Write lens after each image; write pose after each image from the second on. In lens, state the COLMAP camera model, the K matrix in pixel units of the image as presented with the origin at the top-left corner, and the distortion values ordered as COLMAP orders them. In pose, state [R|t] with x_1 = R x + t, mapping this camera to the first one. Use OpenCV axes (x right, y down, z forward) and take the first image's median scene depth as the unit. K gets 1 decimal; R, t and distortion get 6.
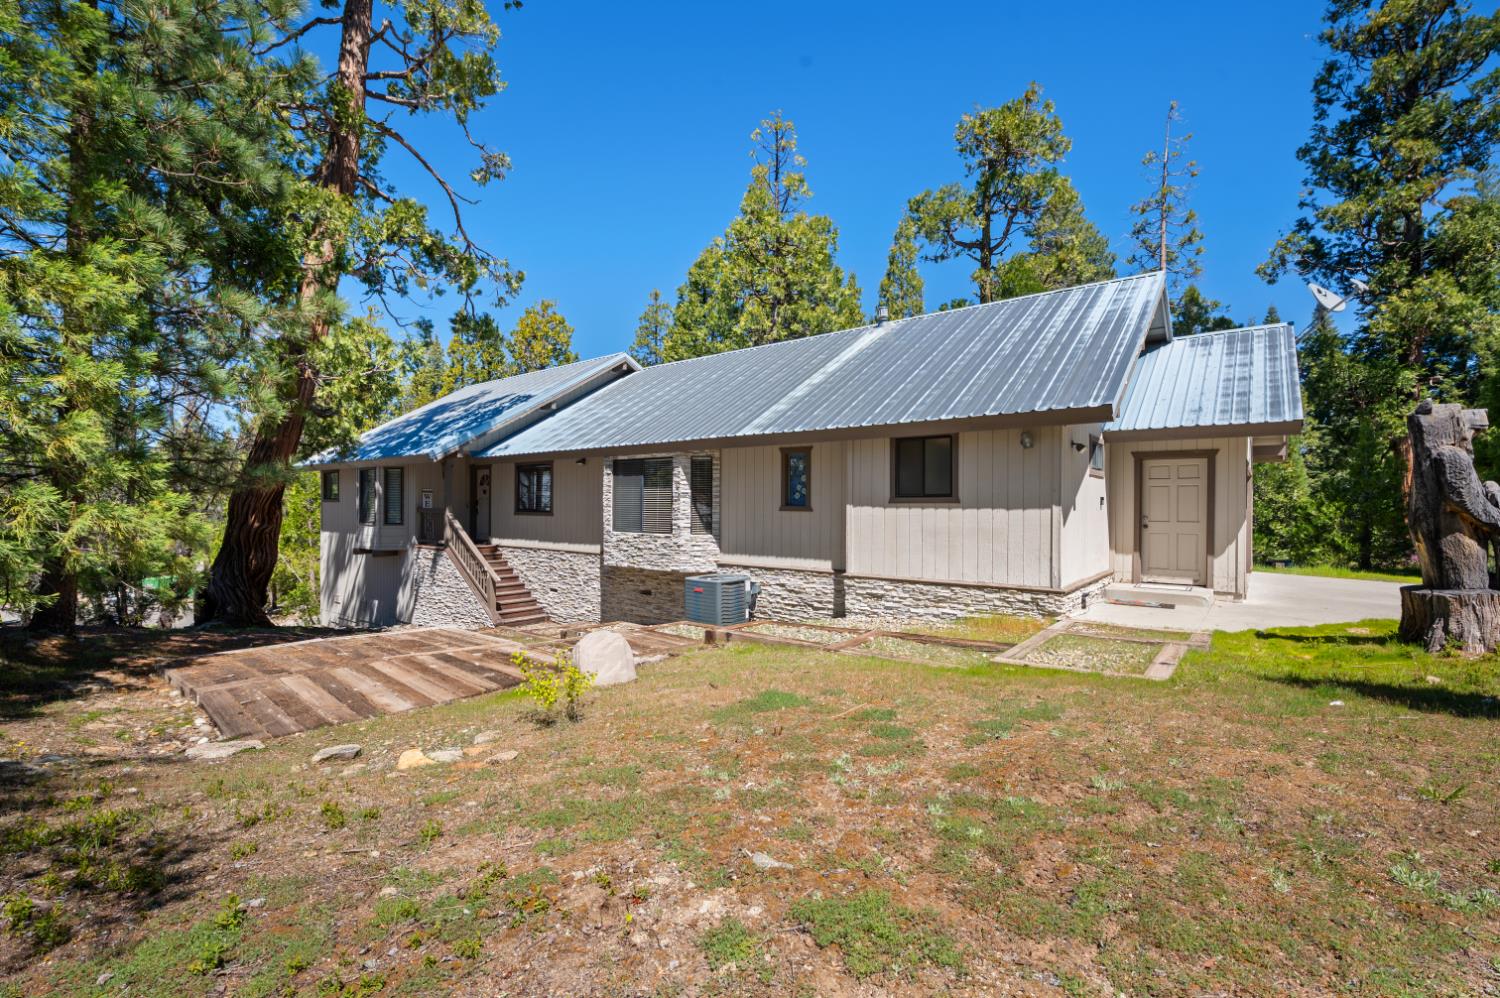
lens RADIAL K [[648.2, 0, 742.3], [0, 648.2, 507.4], [0, 0, 1]] dist [-0.008110, -0.000330]
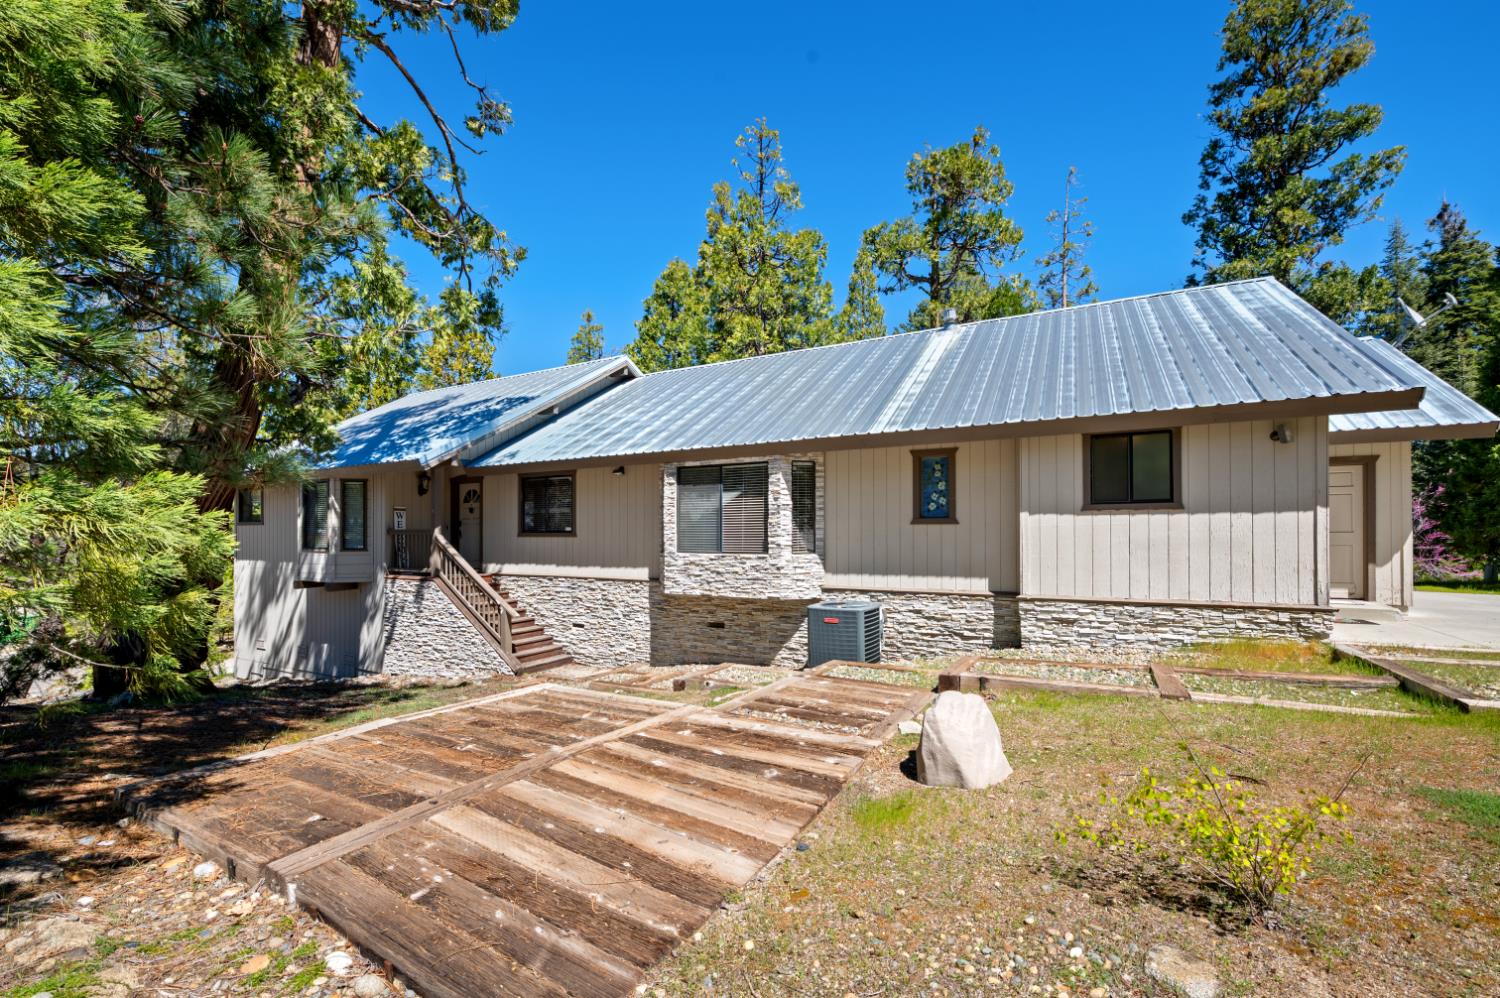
lens RADIAL K [[609.0, 0, 739.8], [0, 609.0, 534.0], [0, 0, 1]] dist [-0.007510, -0.001269]
pose [[0.983730, -0.006474, 0.179538, -0.223885], [0.007523, 0.999958, -0.005164, 0.015147], [-0.179497, 0.006430, 0.983737, 0.187457]]
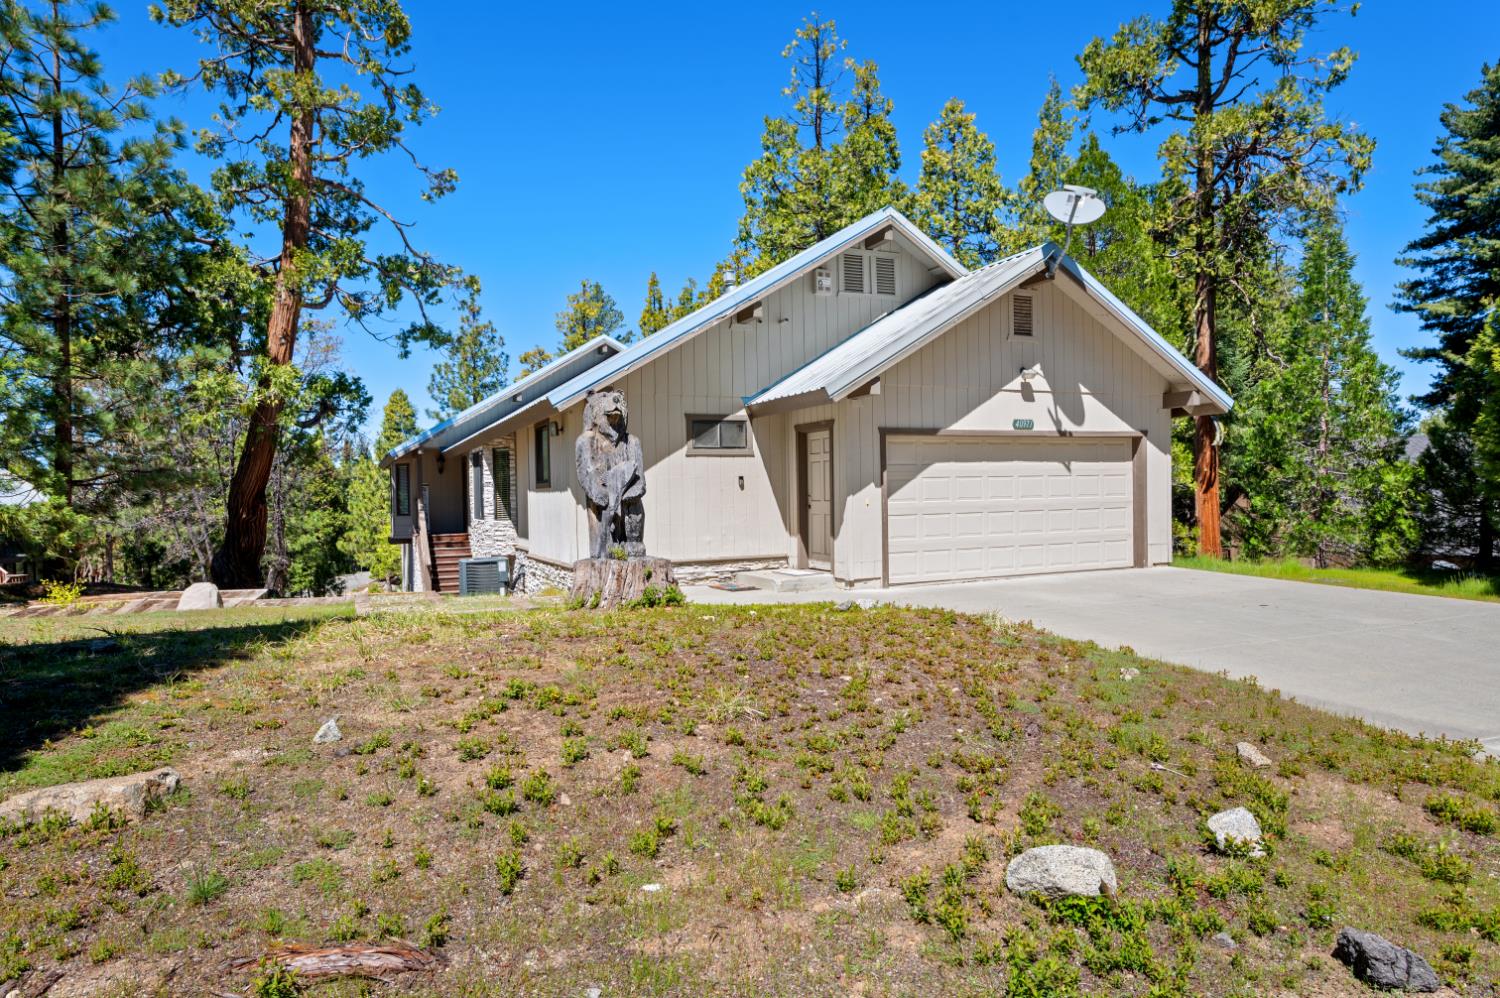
lens RADIAL K [[906.2, 0, 756.9], [0, 906.2, 496.8], [0, 0, 1]] dist [0.001554, 0.000843]
pose [[0.887942, -0.020266, -0.459510, 0.784945], [0.021232, 0.999770, -0.003064, 0.012840], [0.459466, -0.007036, 0.888167, -0.109793]]
